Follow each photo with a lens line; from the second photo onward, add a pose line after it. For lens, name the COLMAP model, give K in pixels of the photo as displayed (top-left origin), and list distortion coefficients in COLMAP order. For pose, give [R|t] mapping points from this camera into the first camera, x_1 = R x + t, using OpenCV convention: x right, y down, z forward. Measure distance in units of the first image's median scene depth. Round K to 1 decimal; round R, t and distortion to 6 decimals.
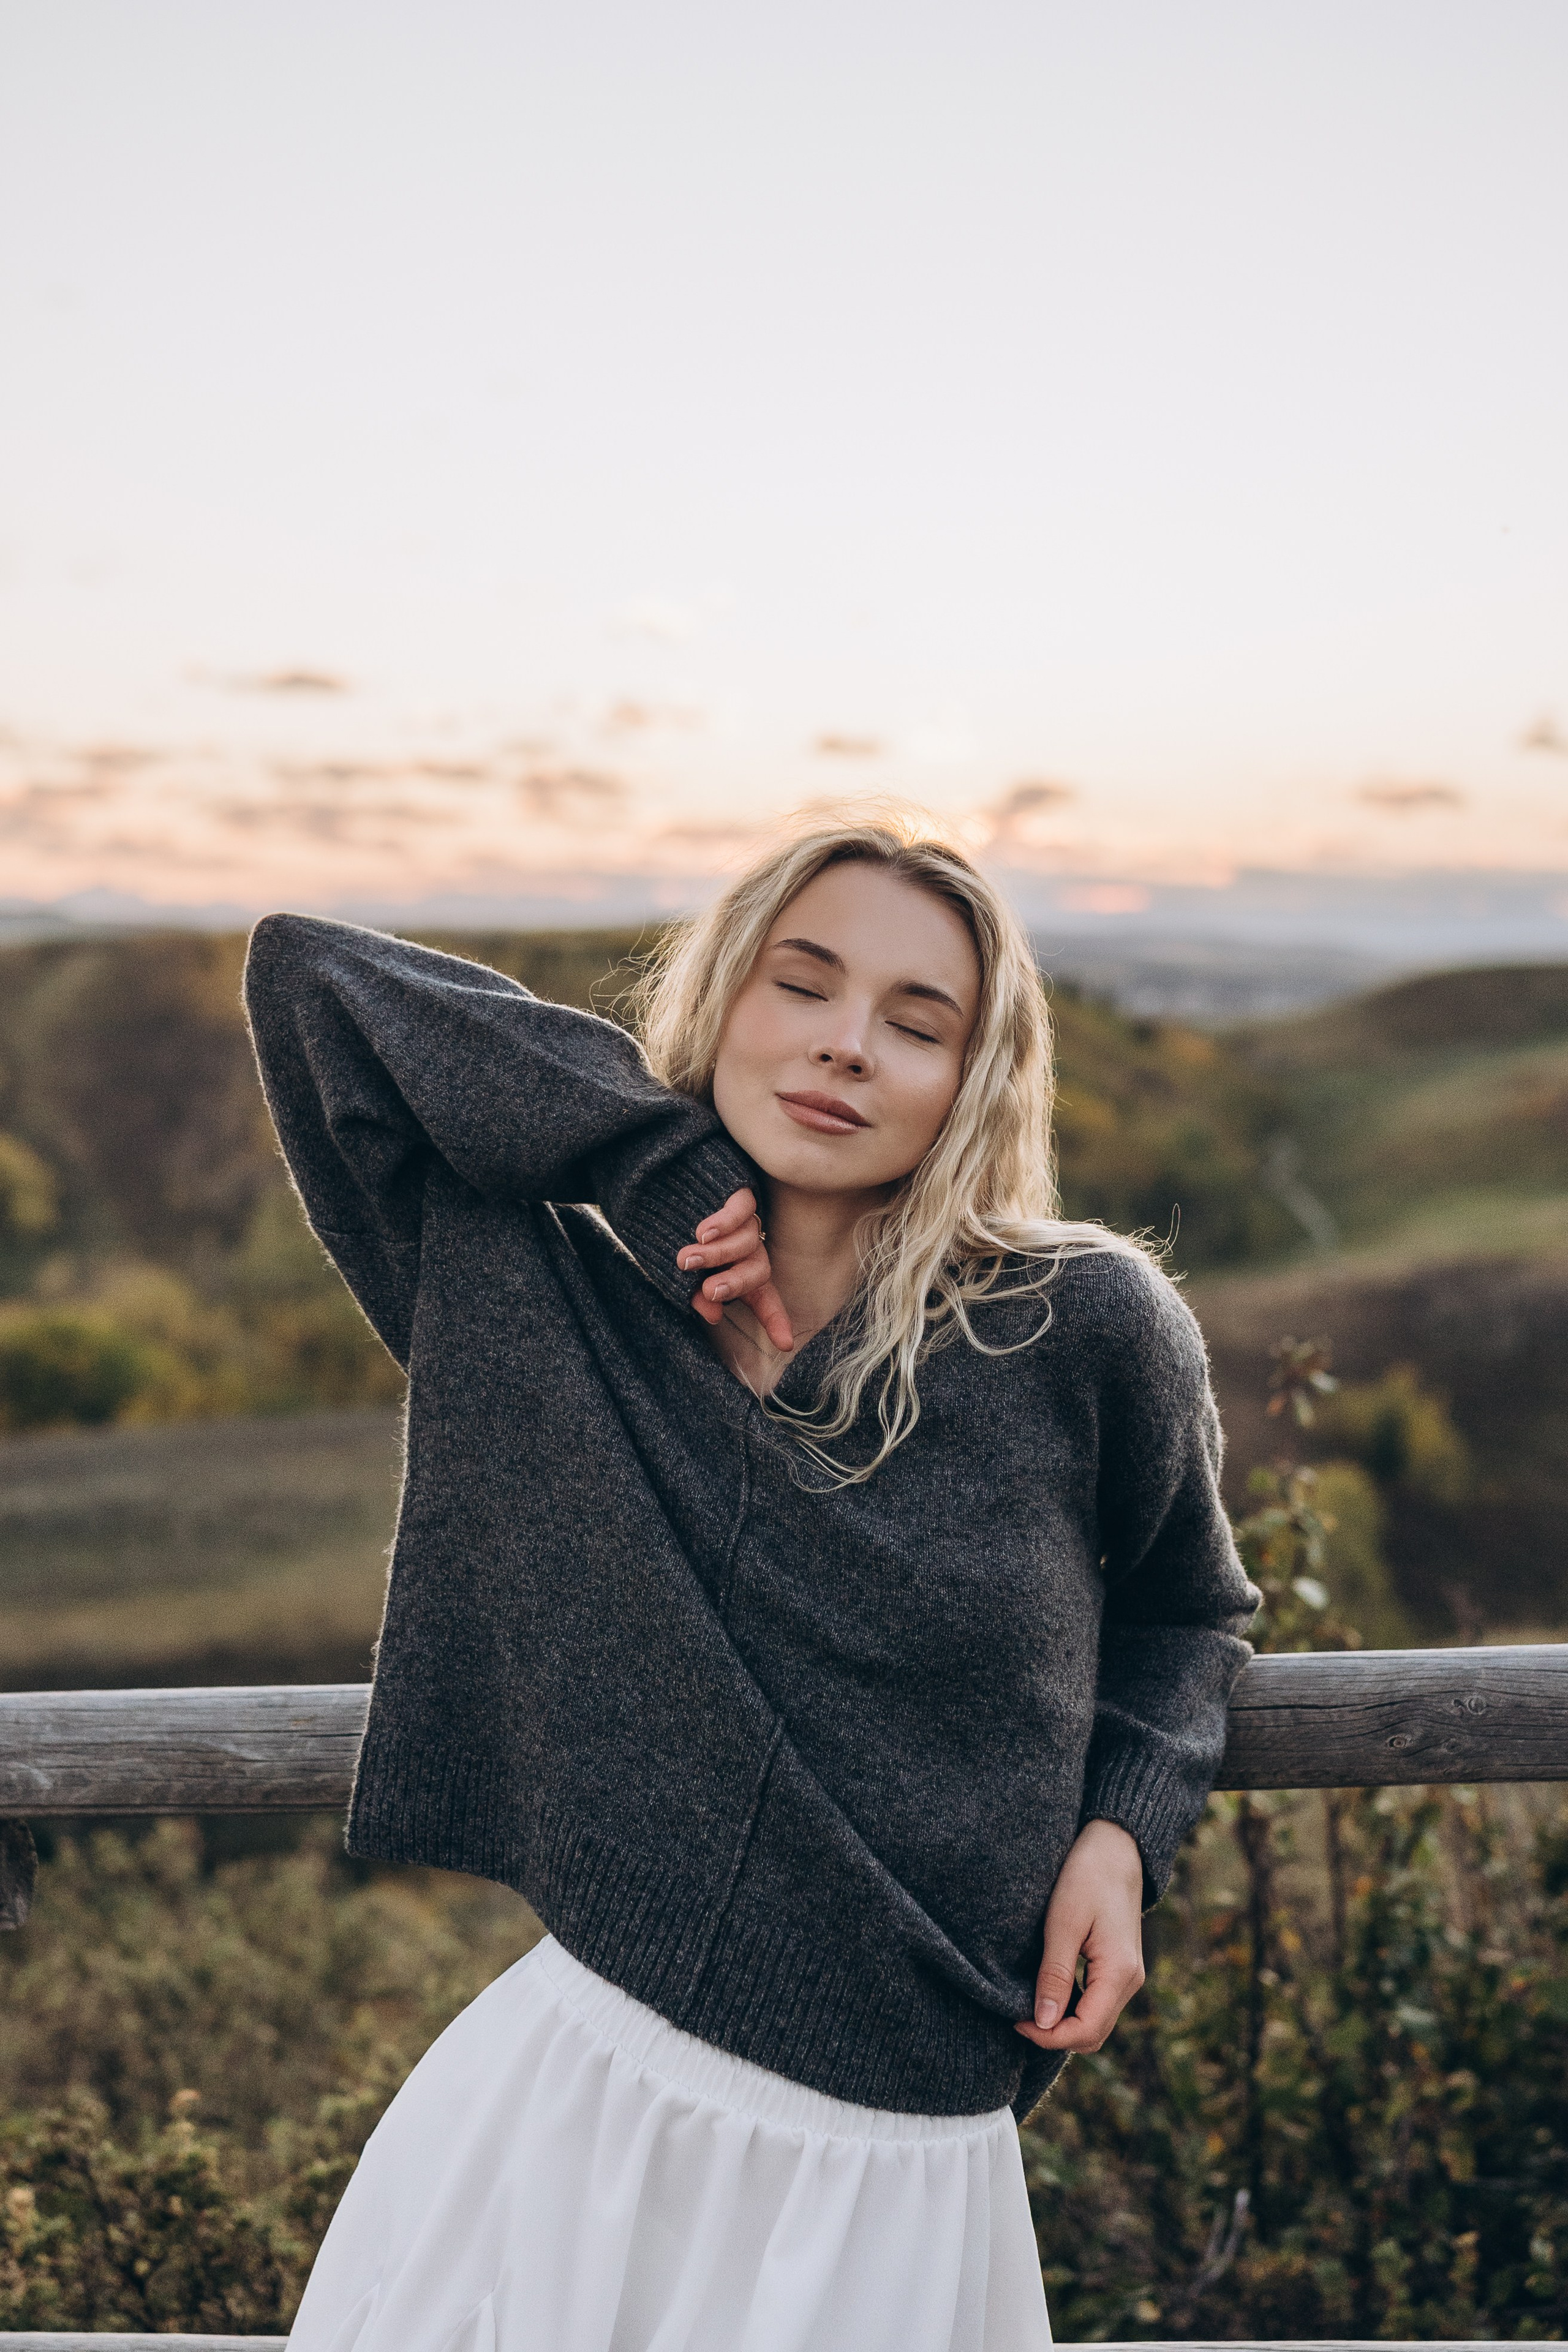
lens RADIAL K [[3404.9, 0, 801.4], [0, 3404.9, 1181.3], [0, 0, 1]] dist [0.017115, 0.000000]
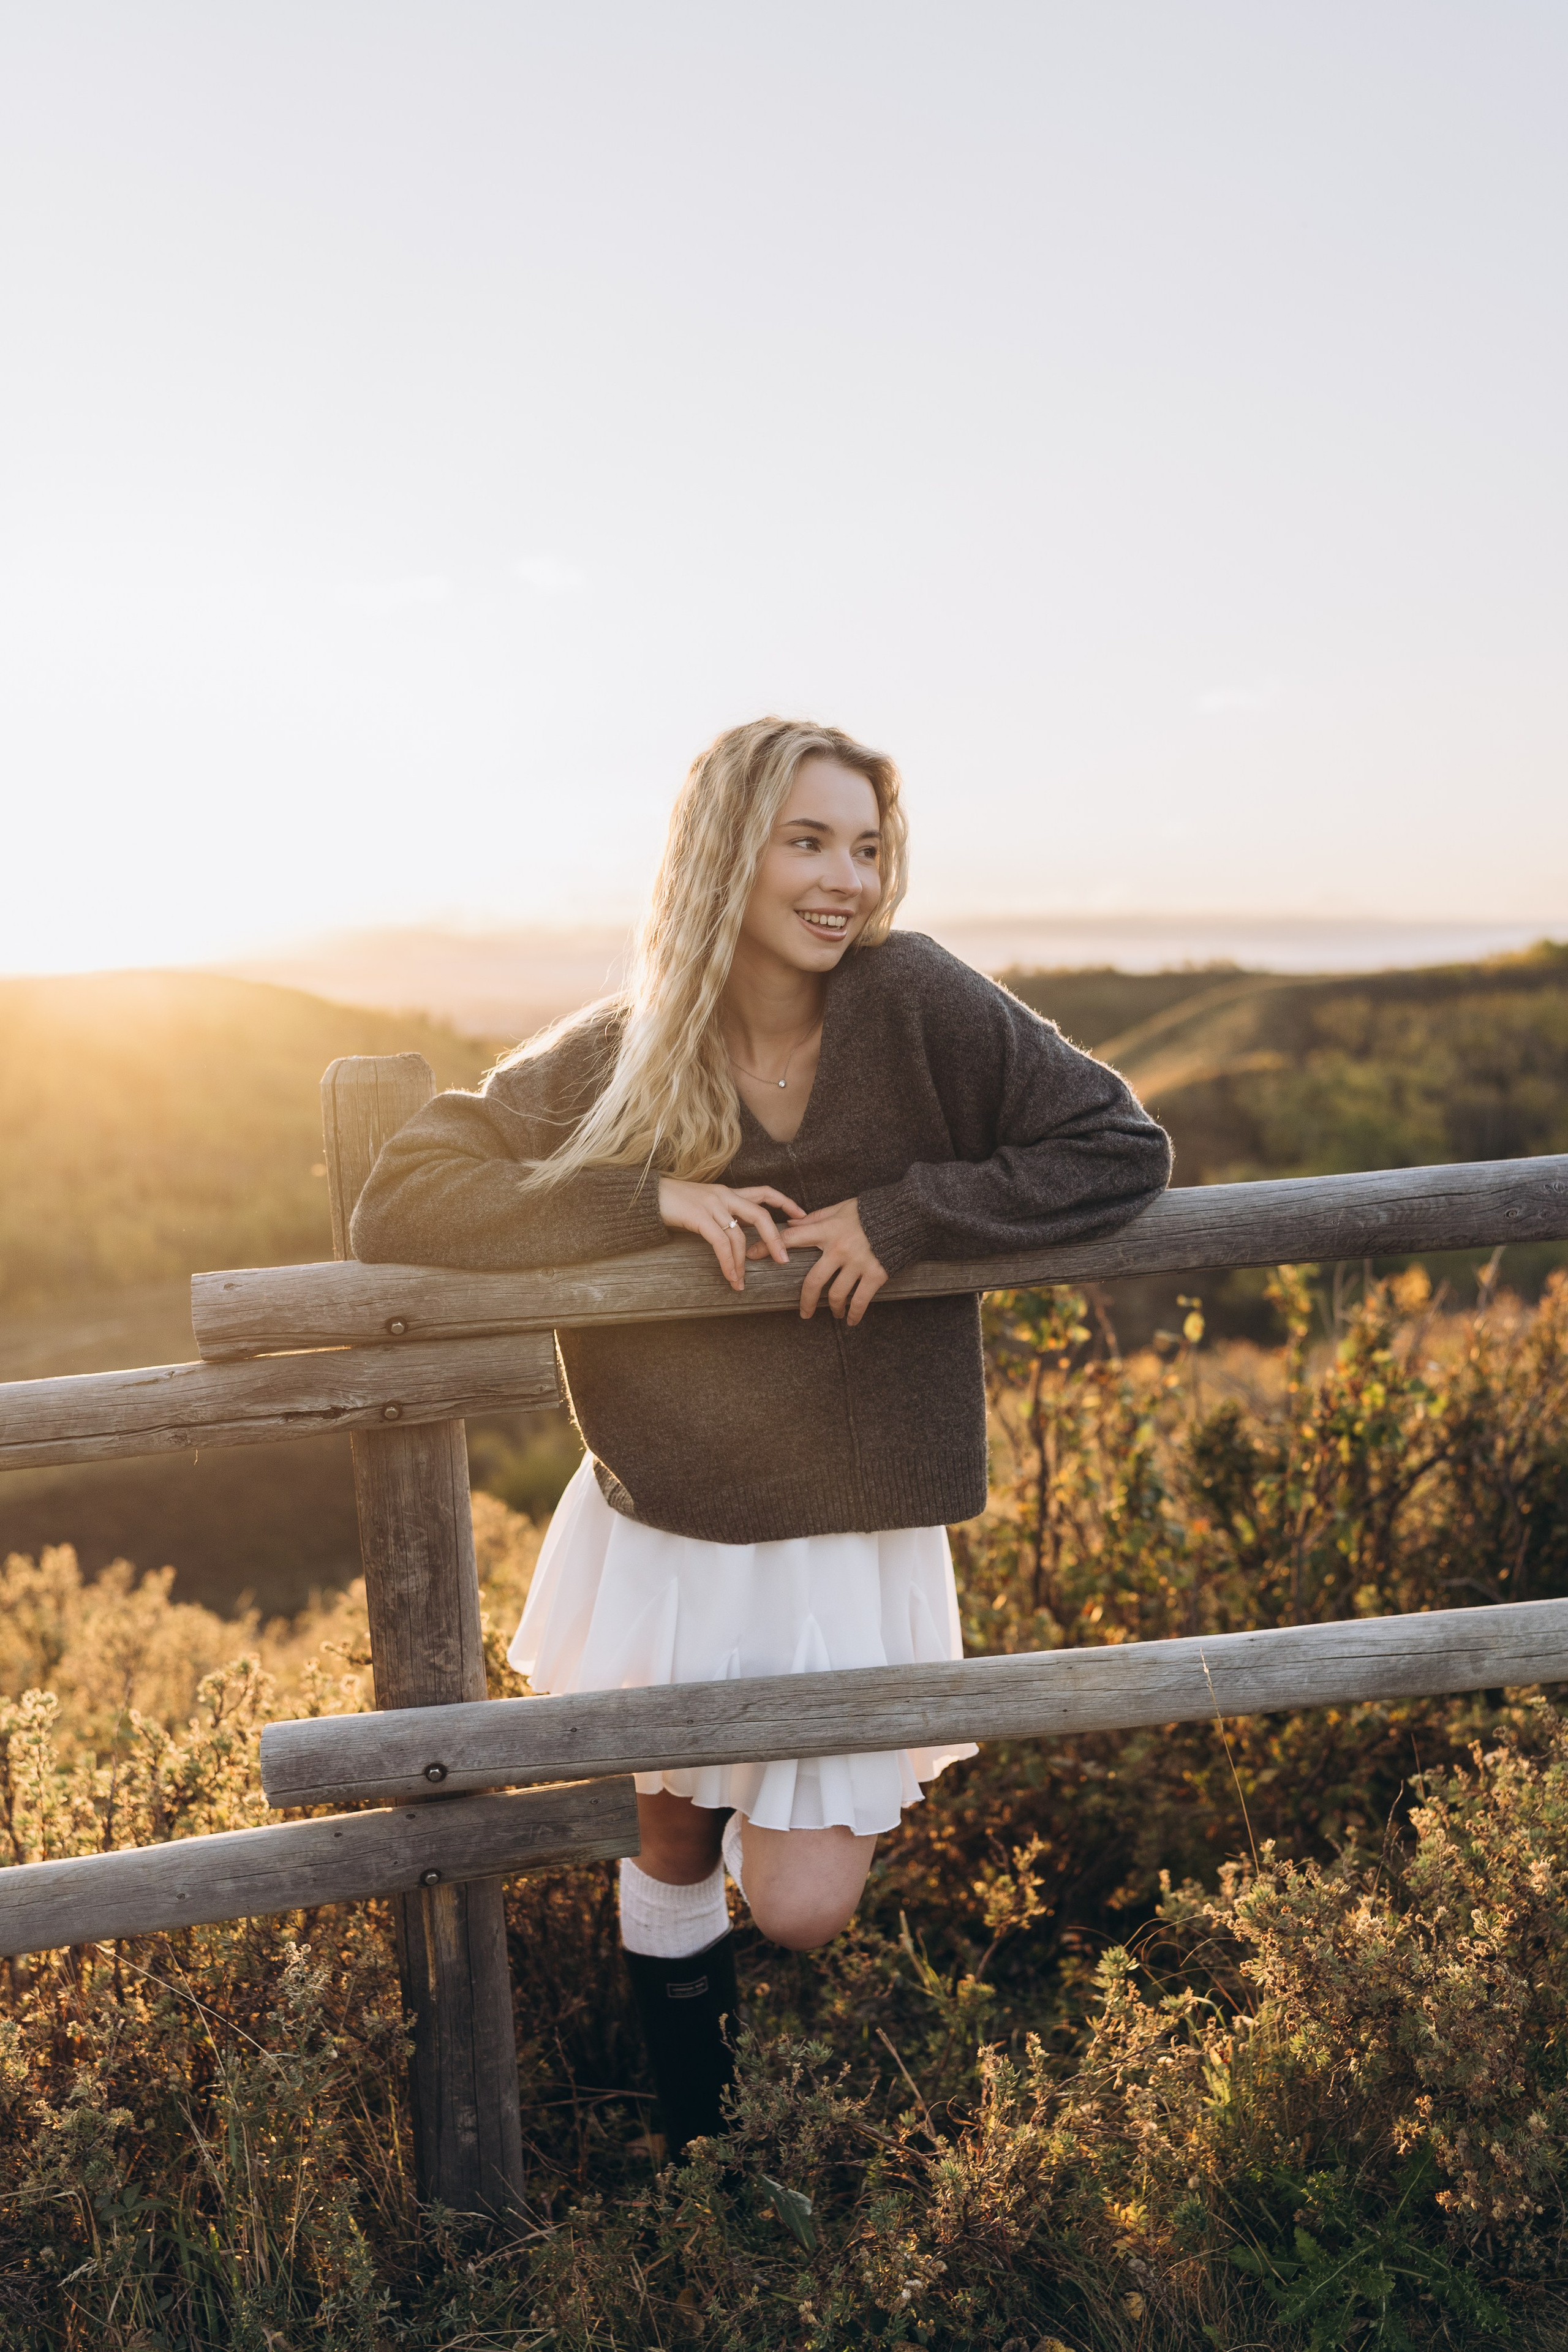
lens RADIAL K [[2406.4, 0, 830.7], [0, 2406.4, 1267.6], [0, 0, 1]] dist [0.007372, 0.000000]
pose [[0.969154, -0.039280, 0.243304, -0.141478], [0.027898, 0.998357, 0.050053, 0.044606], [-0.244870, -0.041721, 0.968658, 0.001813]]
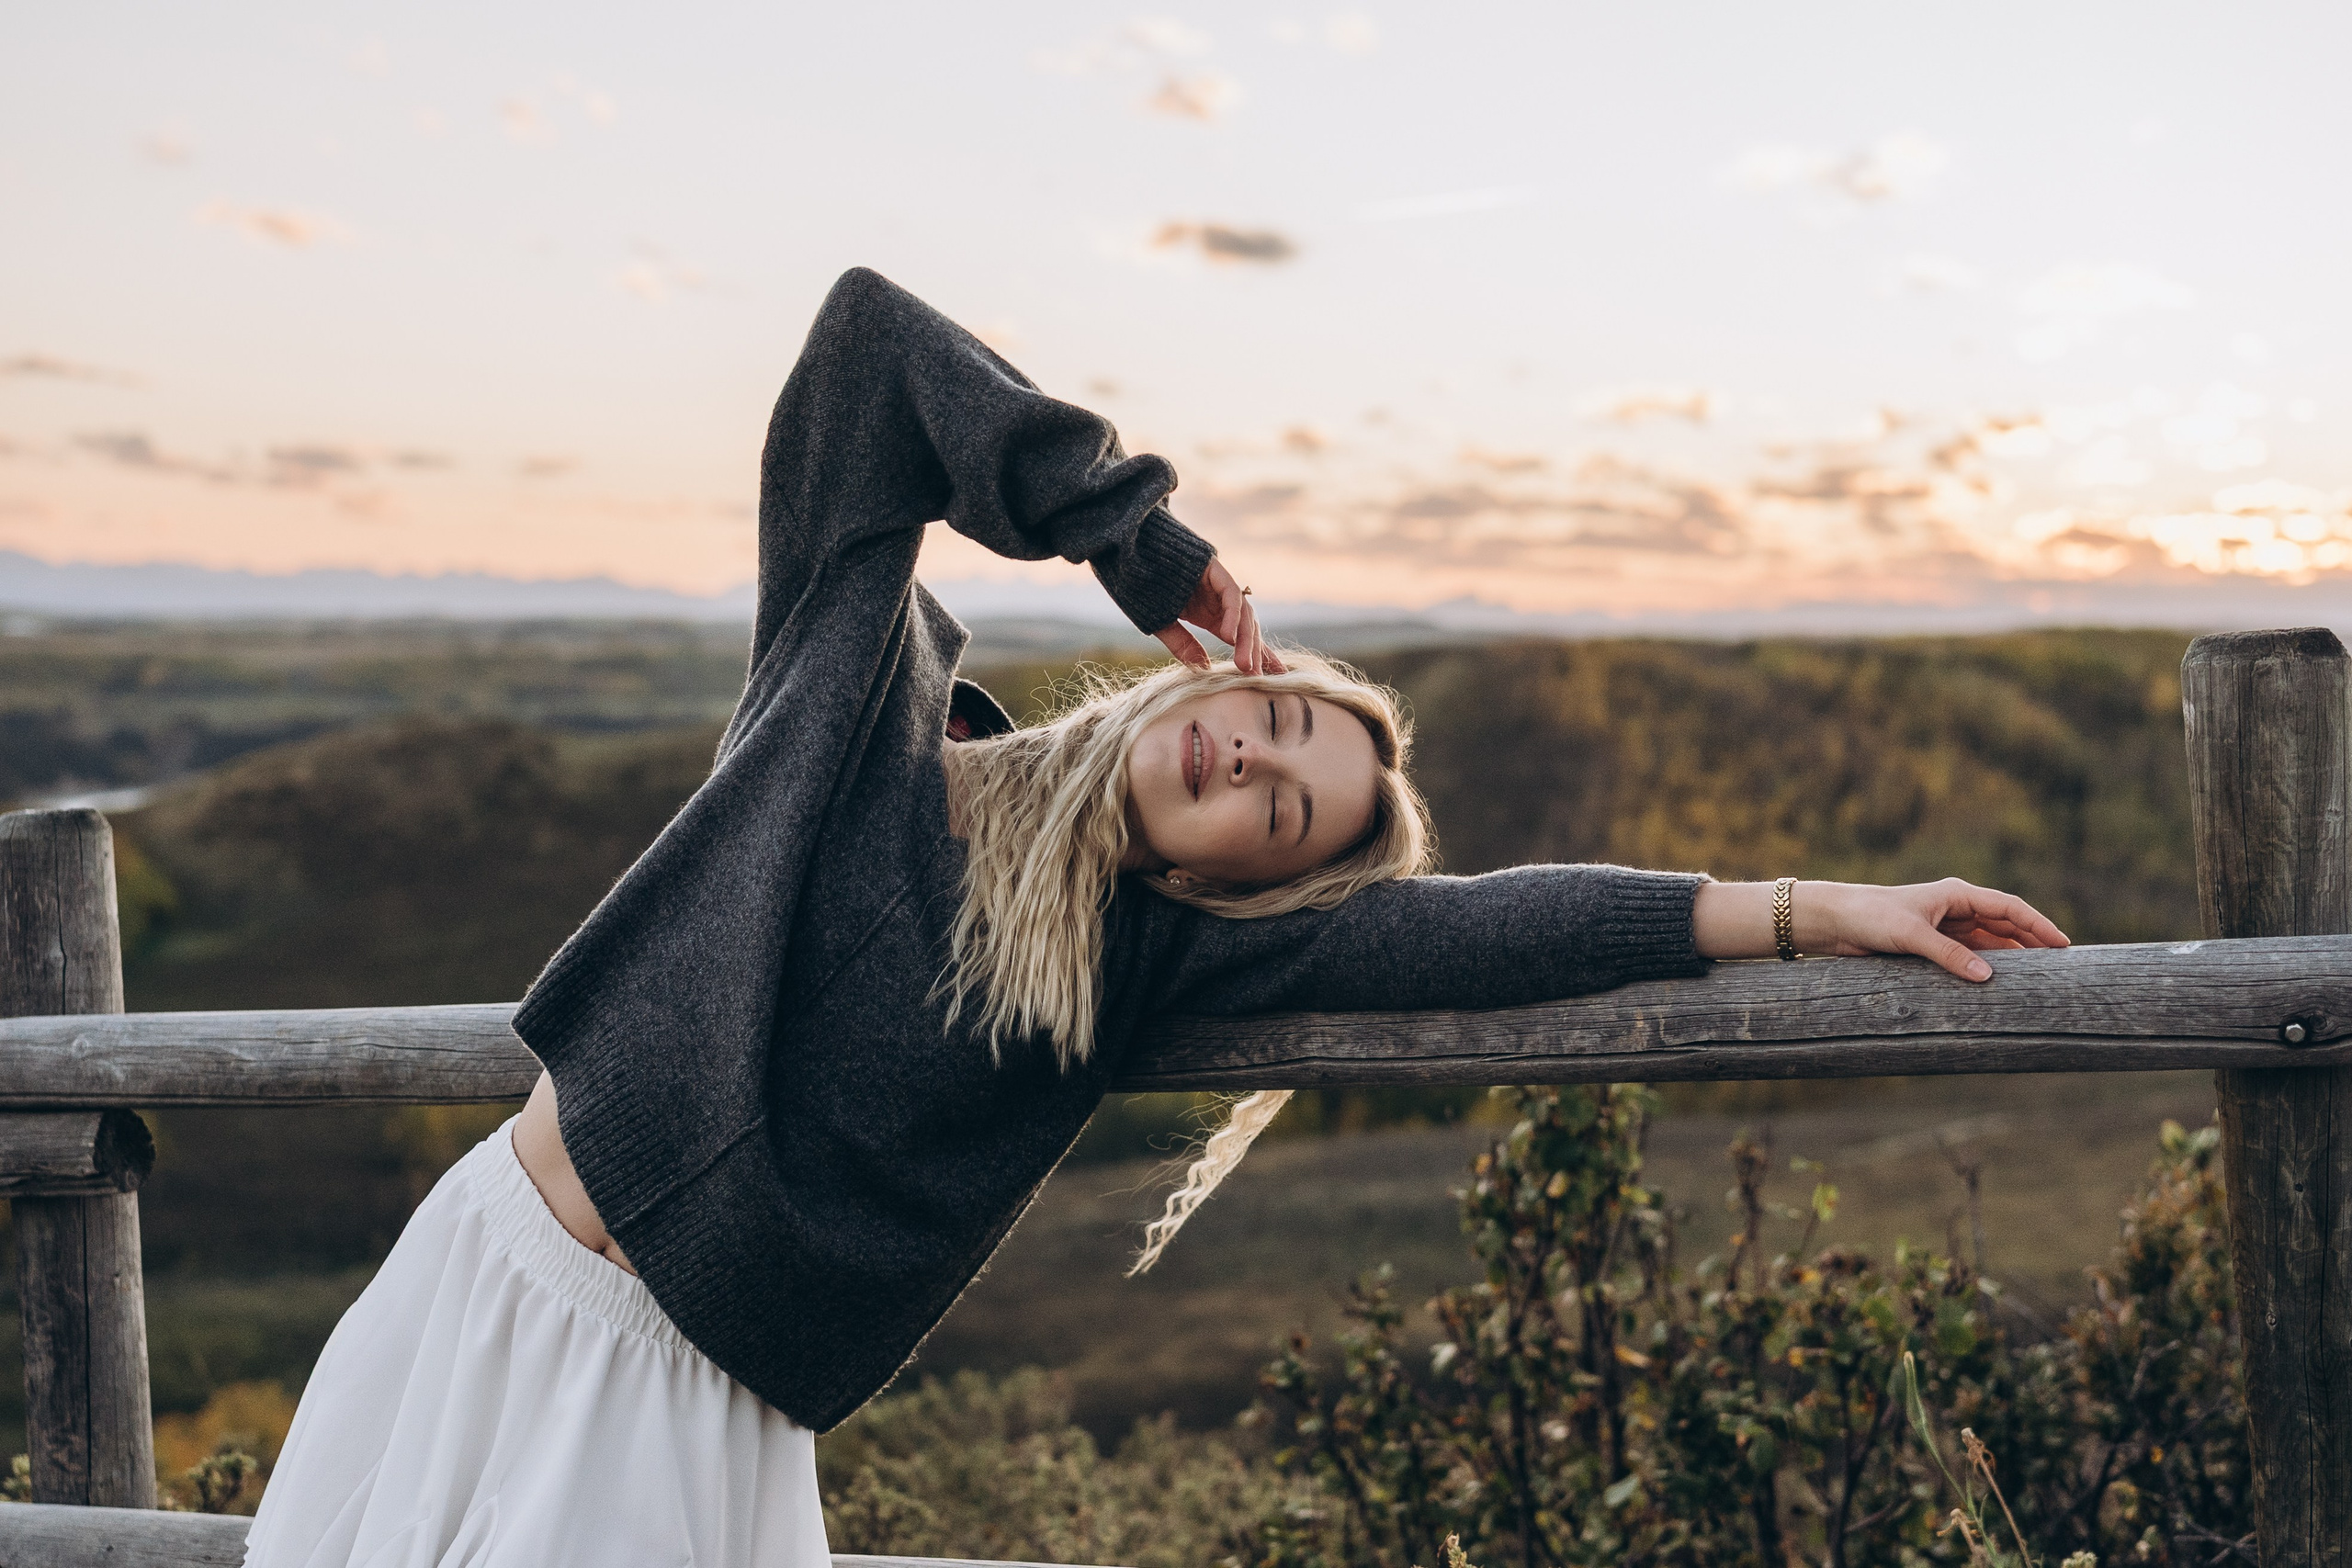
lens RADIAL K [[3404.6, 0, 1171.4], [0, 3404.6, 780.9], [0, 0, 1]] dist [0.017115, 0.000000]
pose [[0.958093, 0.006932, -0.286372, 0.208305], [-0.016091, 0.999431, -0.029639, 0.036036], [0.286004, 0.033005, 0.957660, -0.058672]]
